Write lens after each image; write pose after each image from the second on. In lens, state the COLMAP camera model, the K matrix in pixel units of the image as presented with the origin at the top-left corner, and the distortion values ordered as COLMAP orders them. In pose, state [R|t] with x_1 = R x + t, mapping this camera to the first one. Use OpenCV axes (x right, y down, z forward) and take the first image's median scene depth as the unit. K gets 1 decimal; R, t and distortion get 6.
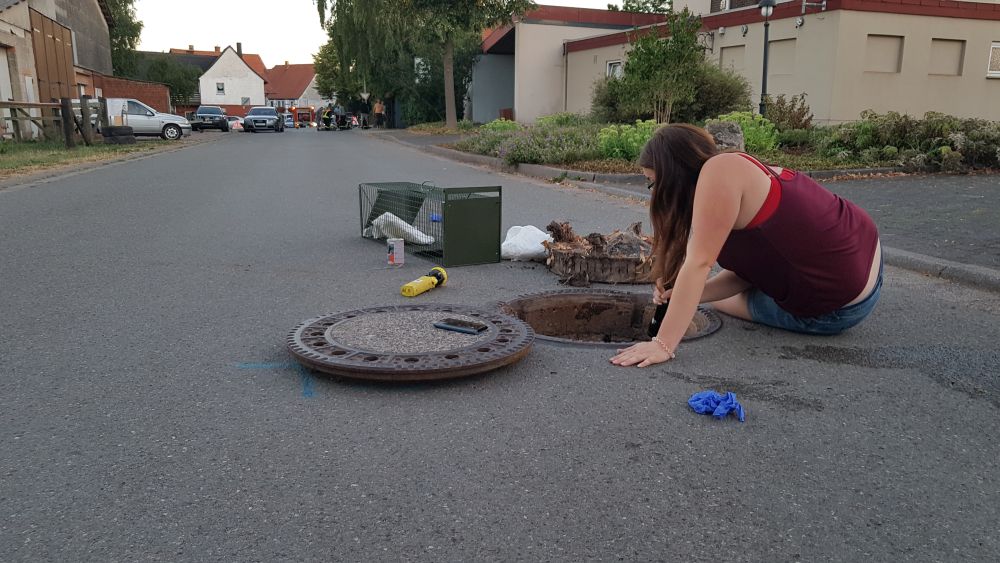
lens RADIAL K [[803.7, 0, 500.0], [0, 803.7, 281.5], [0, 0, 1]] dist [-0.000282, -0.047658]
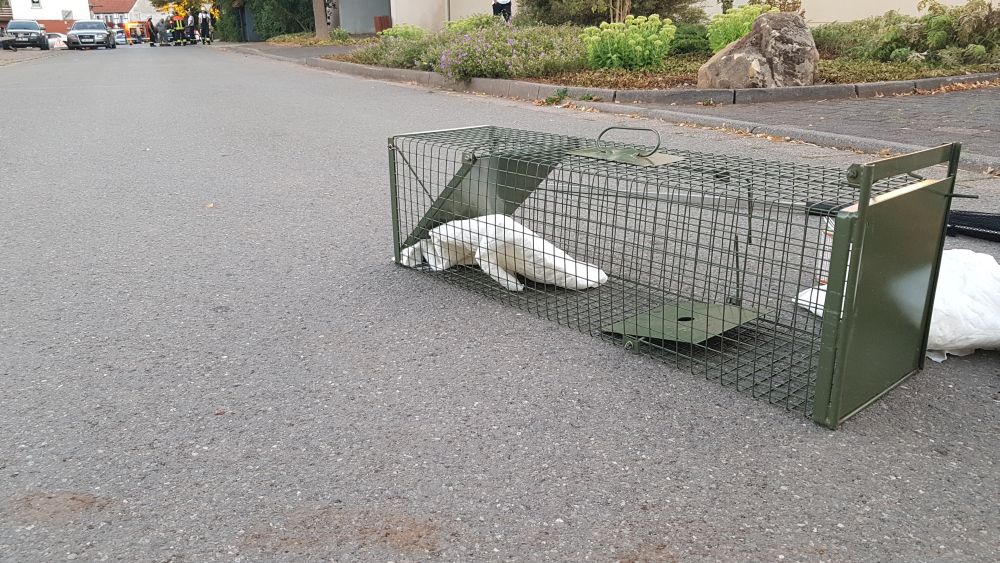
lens RADIAL K [[803.7, 0, 500.0], [0, 803.7, 281.5], [0, 0, 1]] dist [-0.000282, -0.047658]
pose [[0.984497, -0.063937, 0.163331, -0.019775], [0.046883, 0.993237, 0.106217, -0.009347], [-0.169017, -0.096913, 0.980837, 0.061801]]
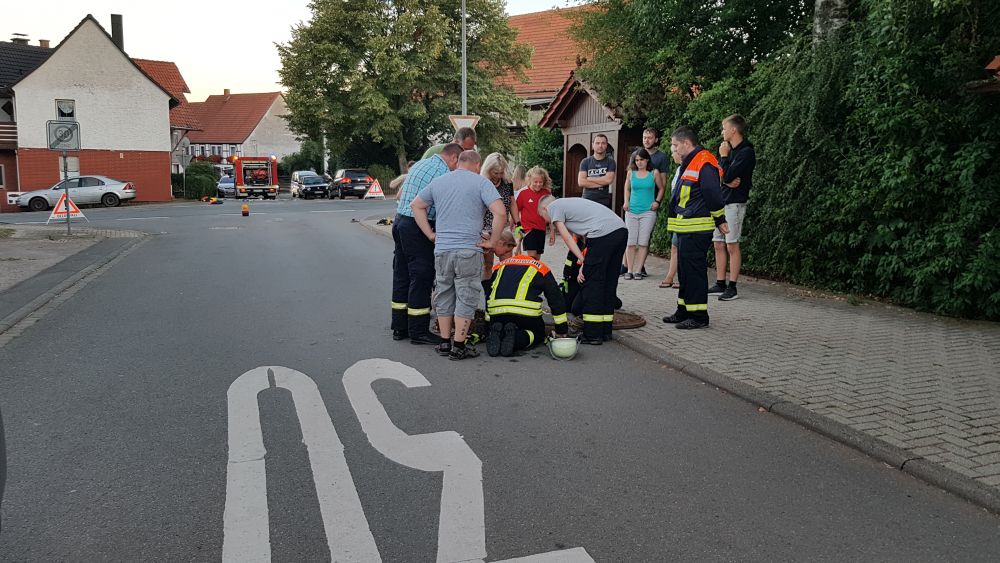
lens RADIAL K [[803.7, 0, 500.0], [0, 803.7, 281.5], [0, 0, 1]] dist [-0.000282, -0.047658]
pose [[0.997550, 0.000206, 0.069955, -0.256942], [0.004046, 0.998152, -0.060634, -0.216855], [-0.069839, 0.060768, 0.995706, 0.995124]]
